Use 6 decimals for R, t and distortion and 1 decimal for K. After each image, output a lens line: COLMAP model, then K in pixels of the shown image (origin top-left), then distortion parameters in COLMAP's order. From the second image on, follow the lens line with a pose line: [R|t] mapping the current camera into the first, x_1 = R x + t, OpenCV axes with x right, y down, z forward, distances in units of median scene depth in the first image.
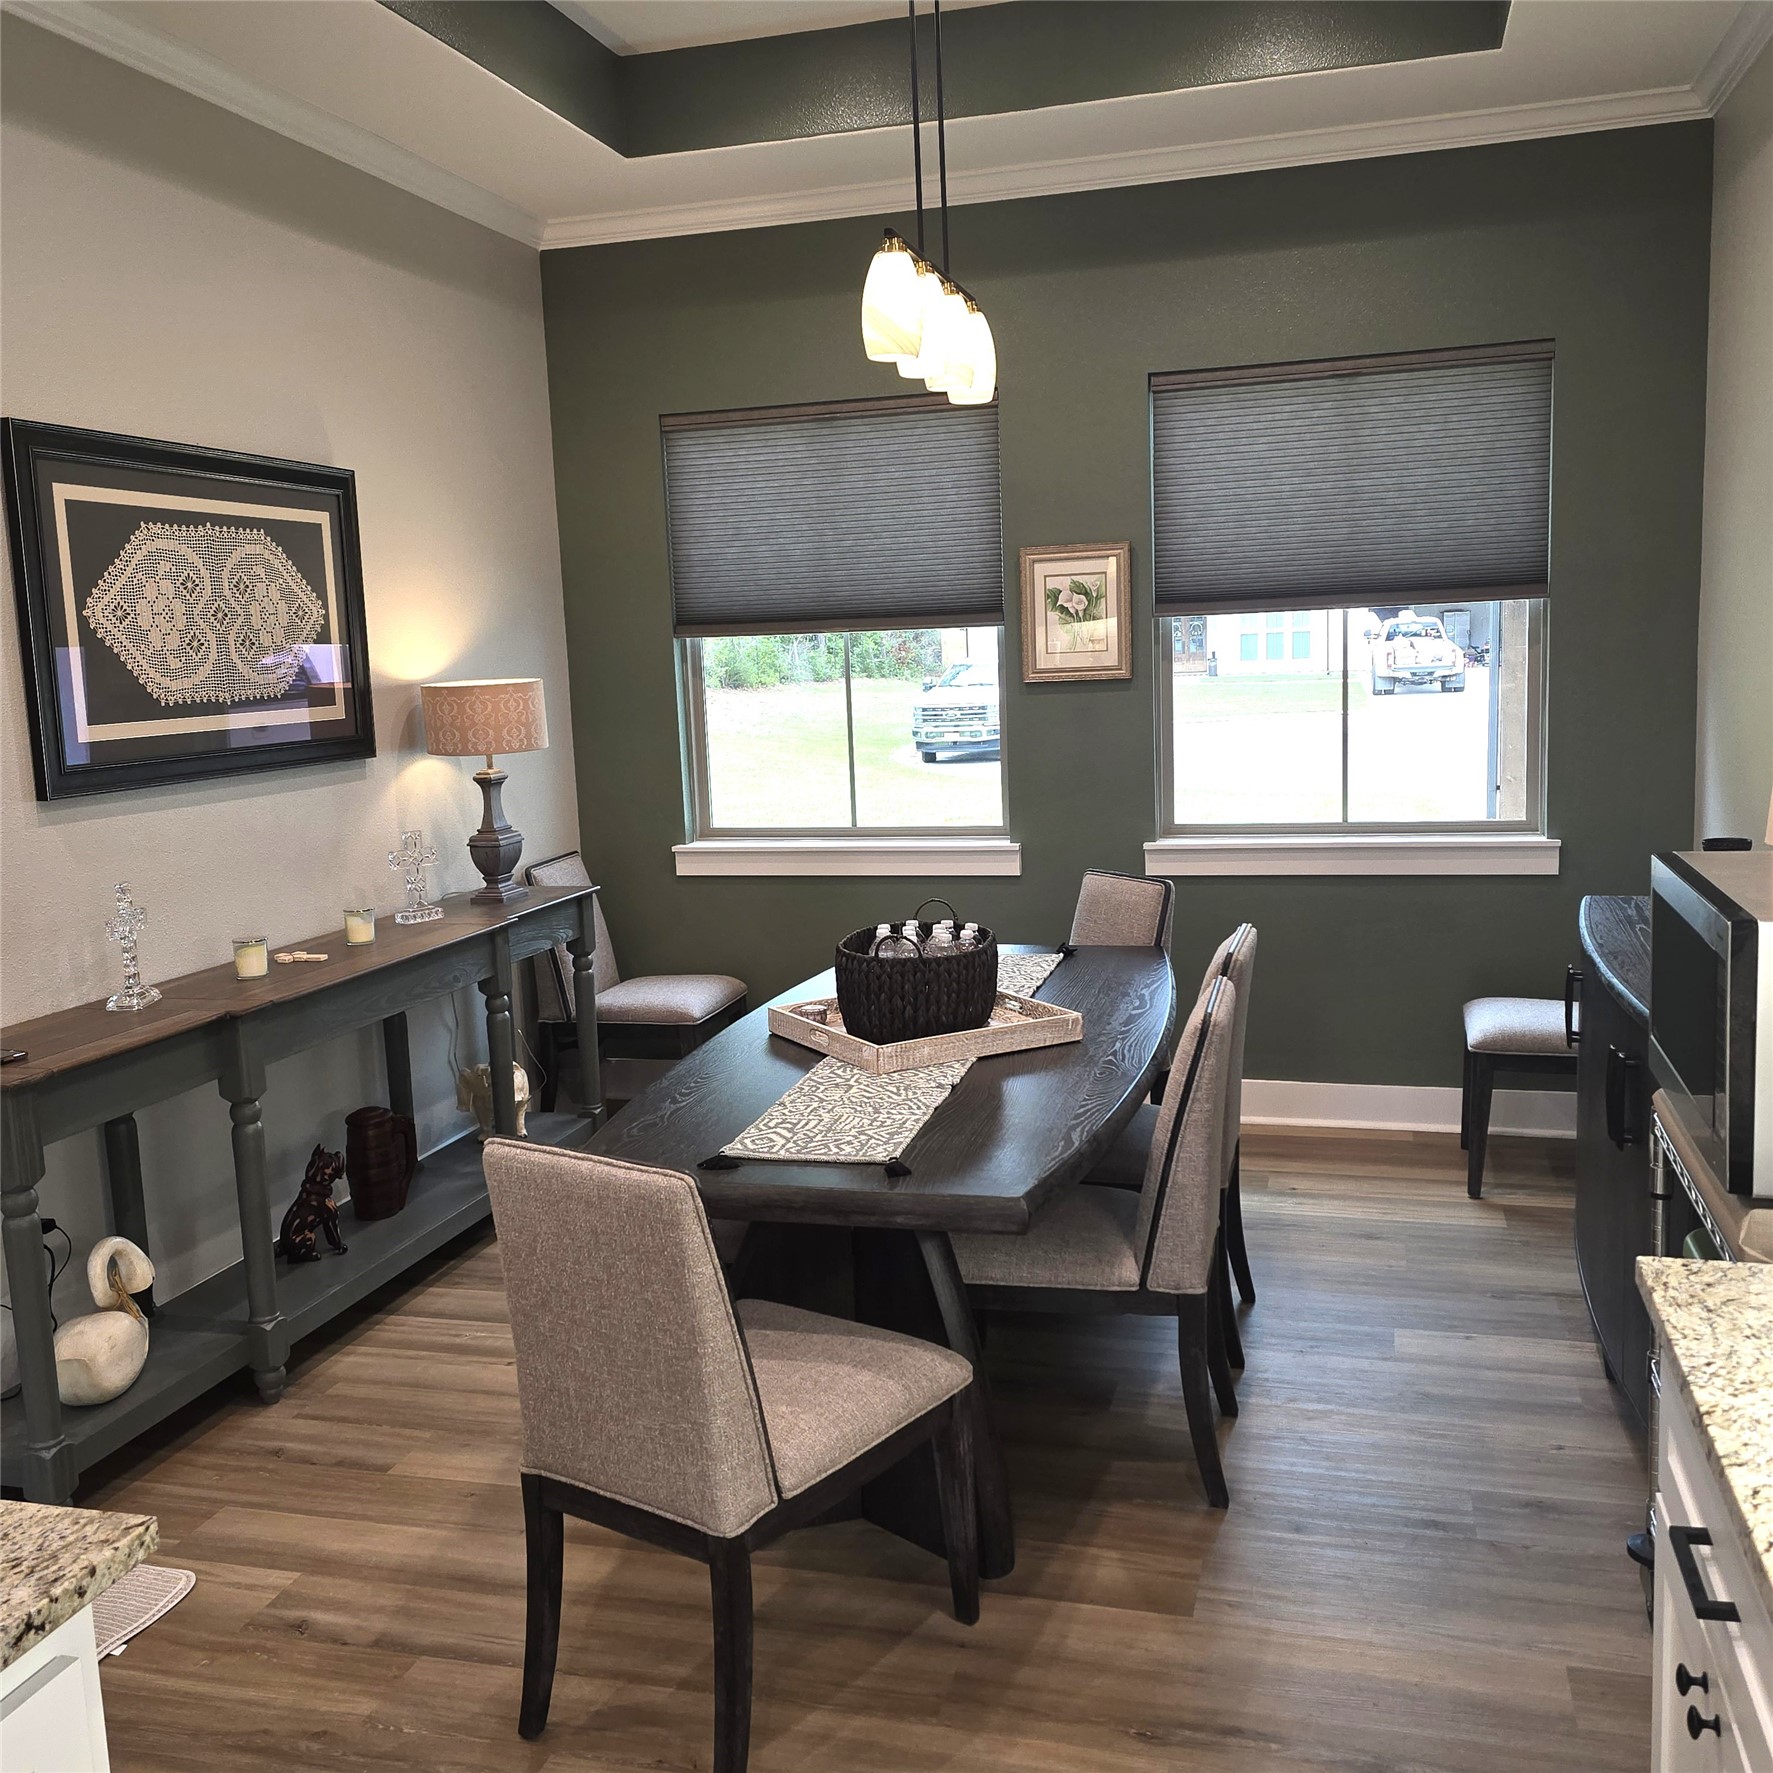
lens RADIAL K [[1667.0, 0, 886.6], [0, 1667.0, 888.5], [0, 0, 1]] dist [0.153741, -0.263284]
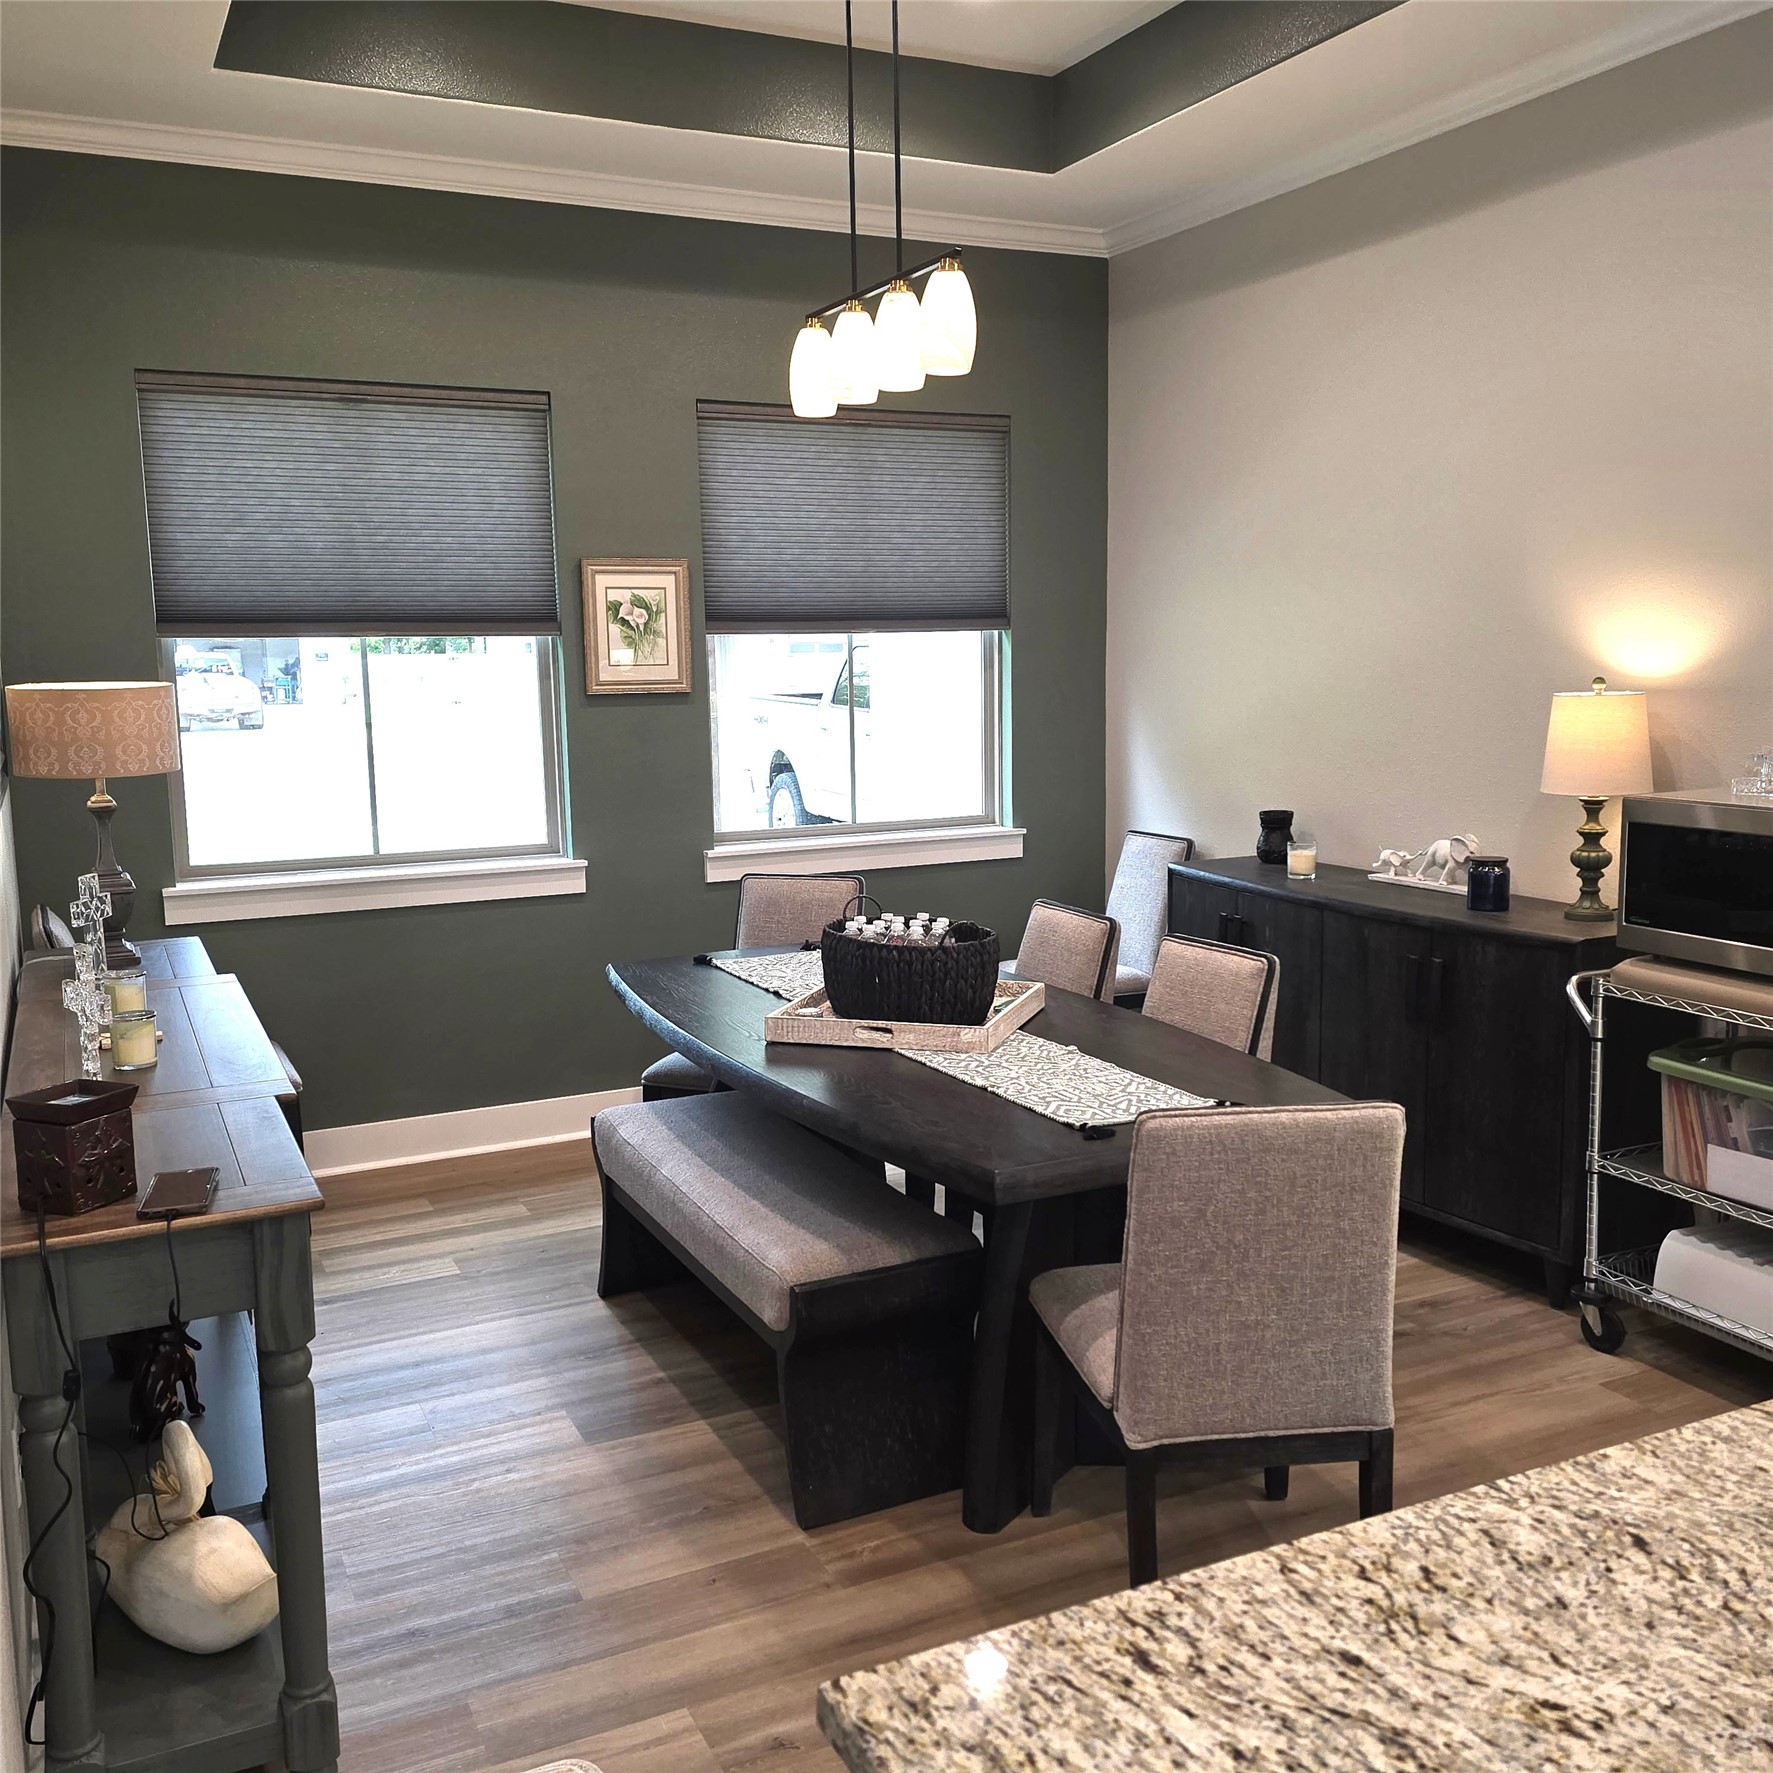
lens RADIAL K [[1667.0, 0, 886.6], [0, 1667.0, 888.5], [0, 0, 1]] dist [0.153741, -0.263284]
pose [[0.757827, -0.067957, 0.648907, -0.437227], [0.083024, 0.996520, 0.007402, -0.002780], [-0.647151, 0.048266, 0.760832, 0.145404]]
